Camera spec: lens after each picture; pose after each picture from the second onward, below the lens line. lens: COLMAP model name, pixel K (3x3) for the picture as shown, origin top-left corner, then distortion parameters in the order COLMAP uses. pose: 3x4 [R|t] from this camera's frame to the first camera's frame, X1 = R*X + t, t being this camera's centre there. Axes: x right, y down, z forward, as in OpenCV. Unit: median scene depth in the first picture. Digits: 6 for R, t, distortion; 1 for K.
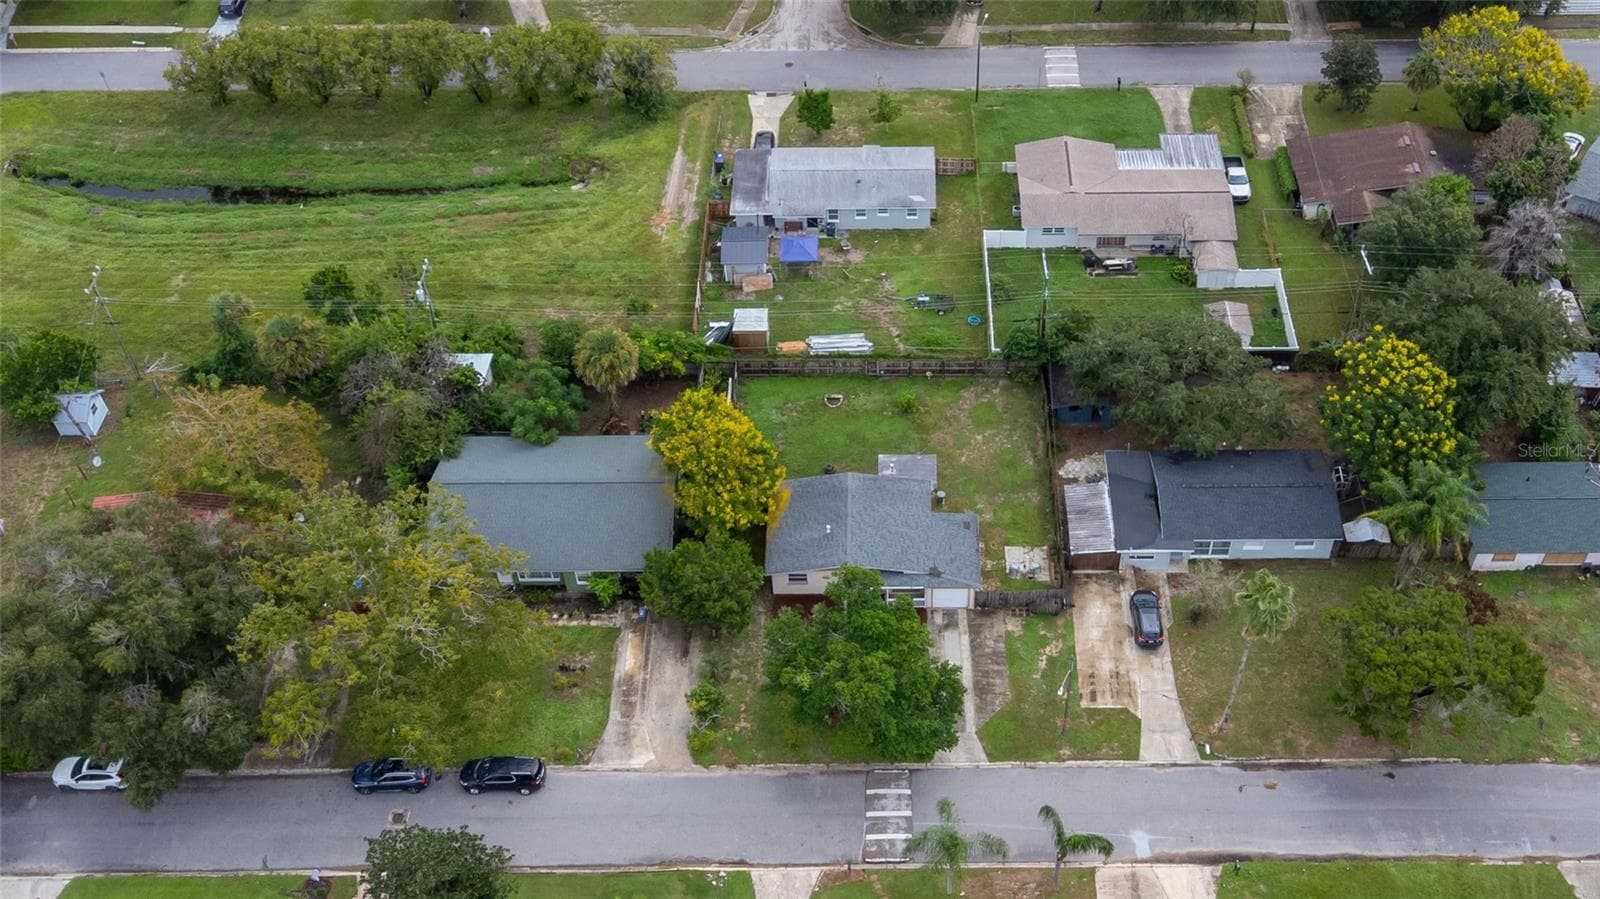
lens RADIAL K [[1630.4, 0, 921.2], [0, 1630.4, 449.5], [0, 0, 1]] dist [0.012316, 0.025696]
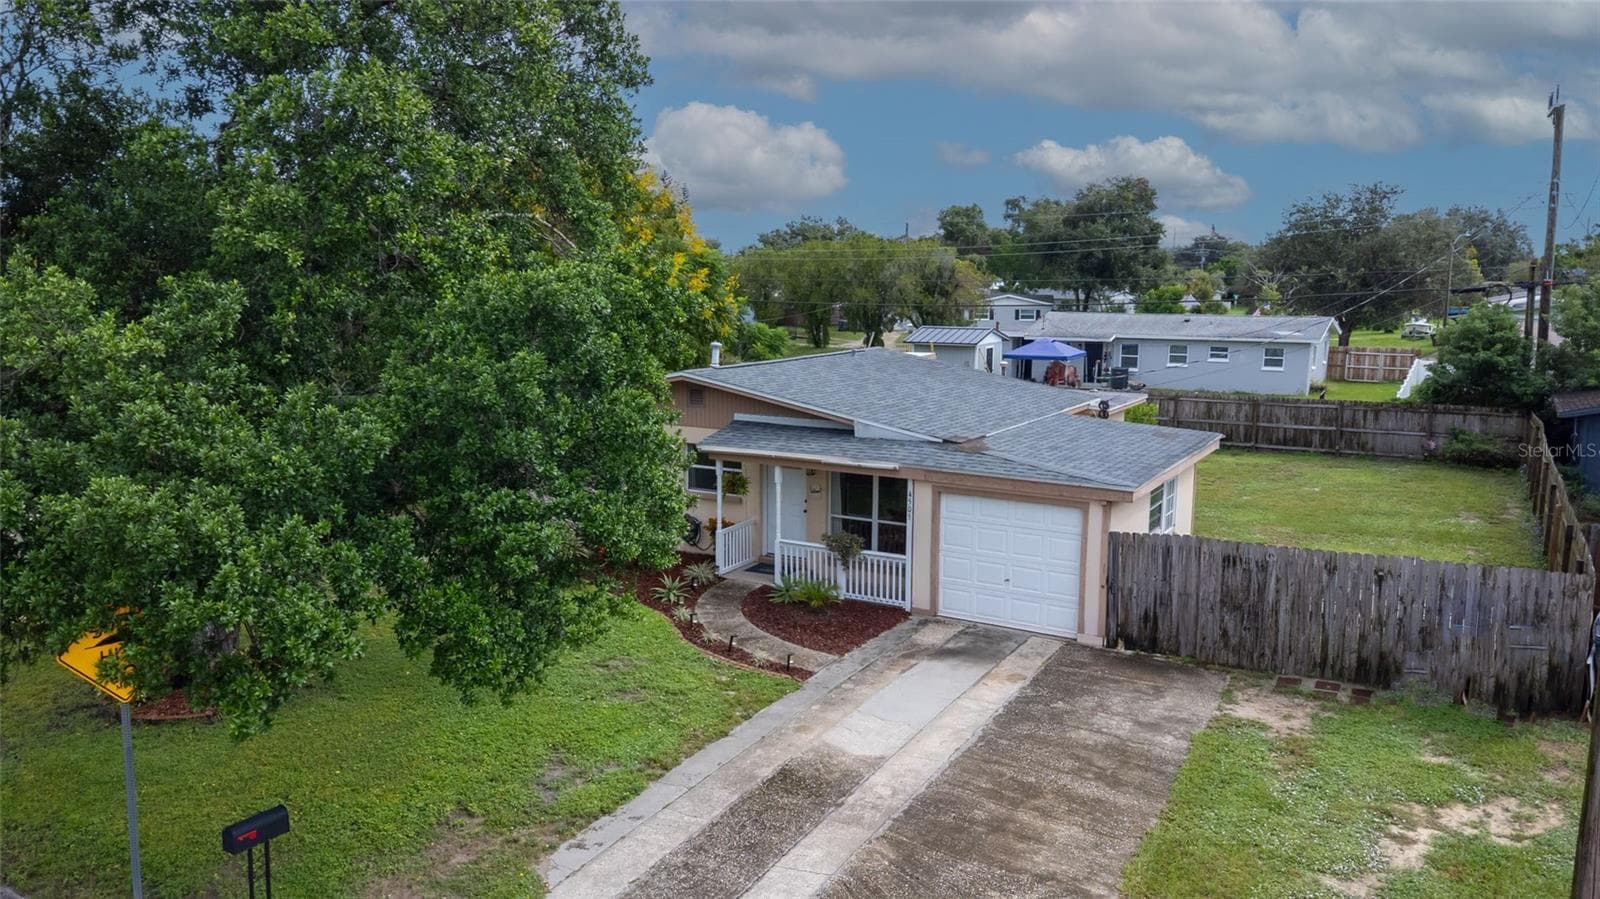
lens RADIAL K [[1163.7, 0, 800.0], [0, 1163.7, 449.5], [0, 0, 1]] dist [0.015281, 0.002340]
pose [[0.854373, 0.075582, -0.514134, 0.079755], [-0.375549, 0.773635, -0.510345, 0.179598], [0.359180, 0.629107, 0.689358, 0.884711]]
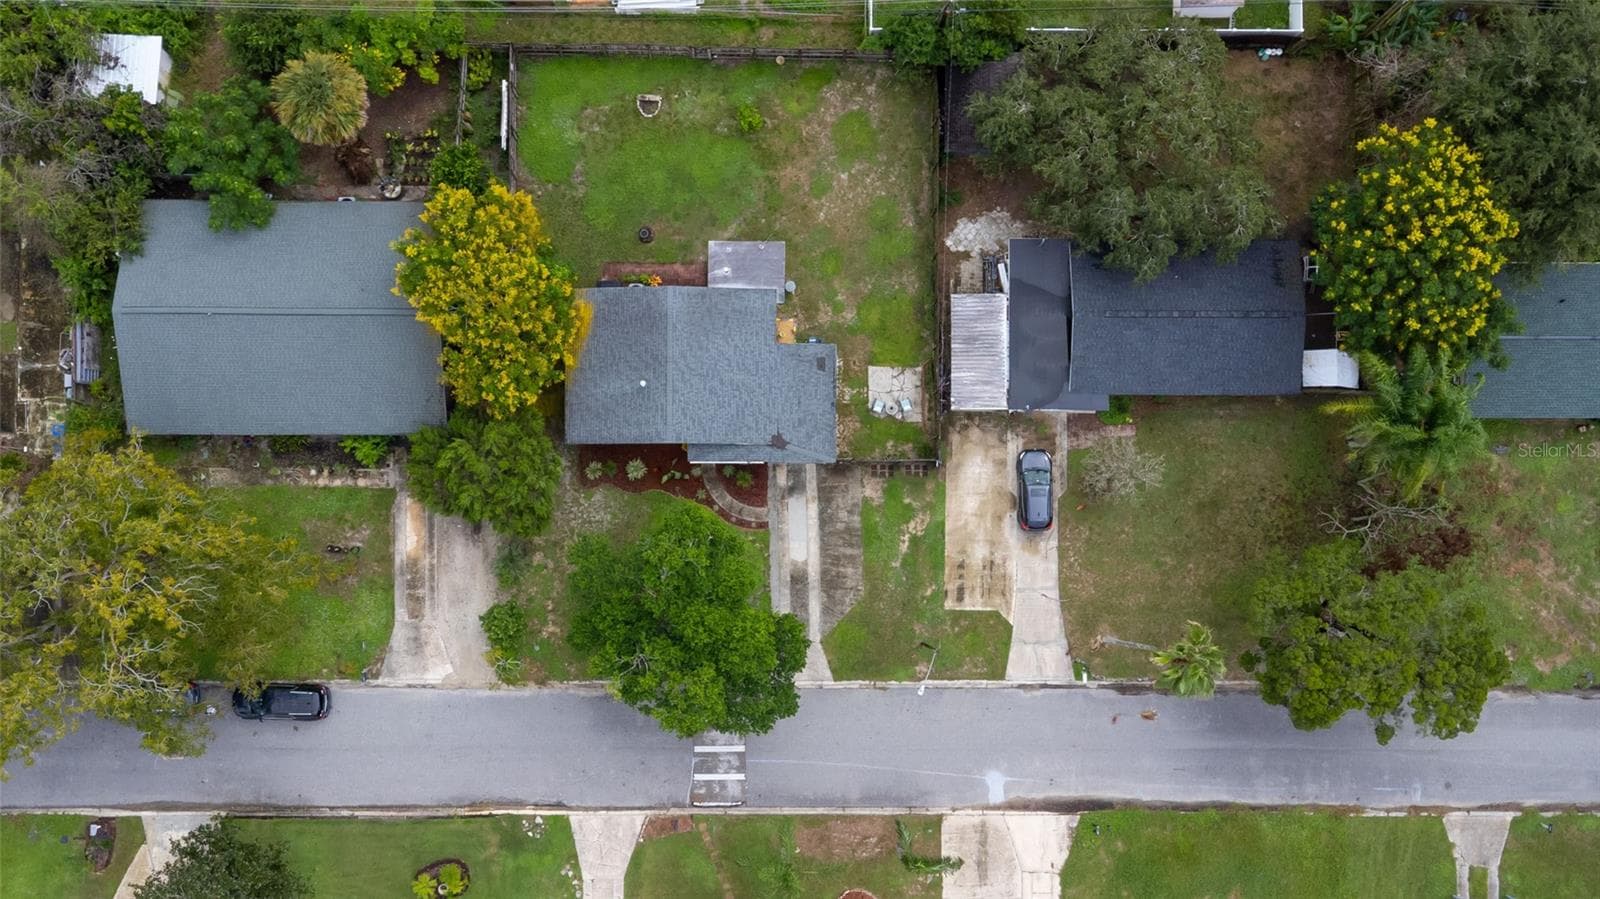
lens RADIAL K [[1348.9, 0, 800.0], [0, 1348.9, 449.5], [0, 0, 1]] dist [0.013671, 0.007796]
pose [[0.999807, 0.019353, 0.003273, 0.017651], [-0.016622, 0.746162, 0.665557, -0.369011], [0.010438, -0.665484, 0.746340, 0.515545]]
